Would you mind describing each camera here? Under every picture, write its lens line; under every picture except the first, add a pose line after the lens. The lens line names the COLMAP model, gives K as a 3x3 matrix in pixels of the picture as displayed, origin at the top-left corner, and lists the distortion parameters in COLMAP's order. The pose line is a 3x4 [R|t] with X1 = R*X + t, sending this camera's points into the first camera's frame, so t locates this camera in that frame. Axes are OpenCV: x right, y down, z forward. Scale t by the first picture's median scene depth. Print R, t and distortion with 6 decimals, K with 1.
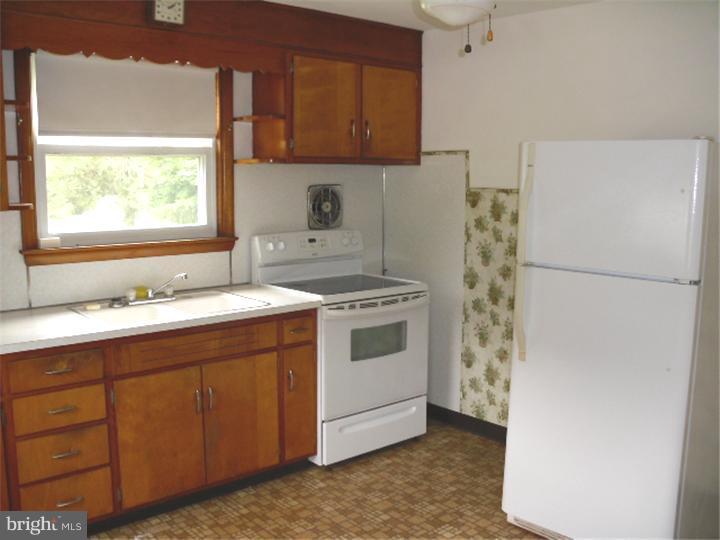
lens RADIAL K [[703.8, 0, 360.0], [0, 703.8, 270.0], [0, 0, 1]] dist [-0.273673, 0.308179]
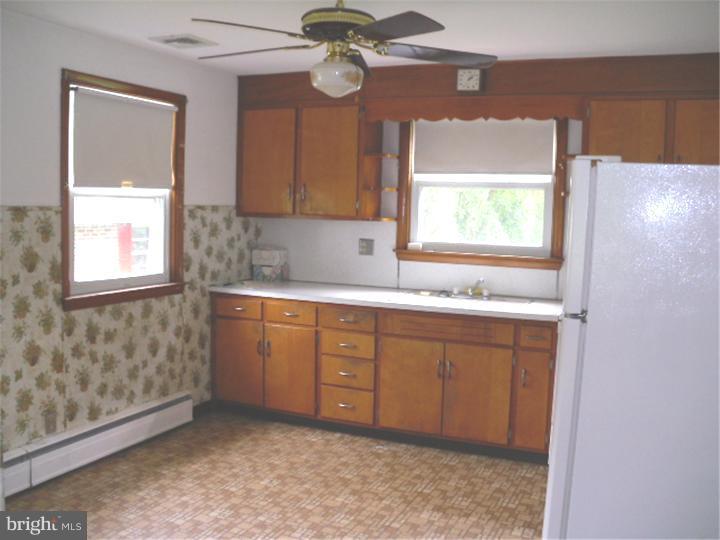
lens RADIAL K [[703.8, 0, 360.0], [0, 703.8, 270.0], [0, 0, 1]] dist [-0.273673, 0.308179]
pose [[0.406007, 0.086827, -0.909736, 0.904173], [-0.143959, 0.989124, 0.030156, -0.018957], [0.902460, 0.118721, 0.414091, 0.263826]]
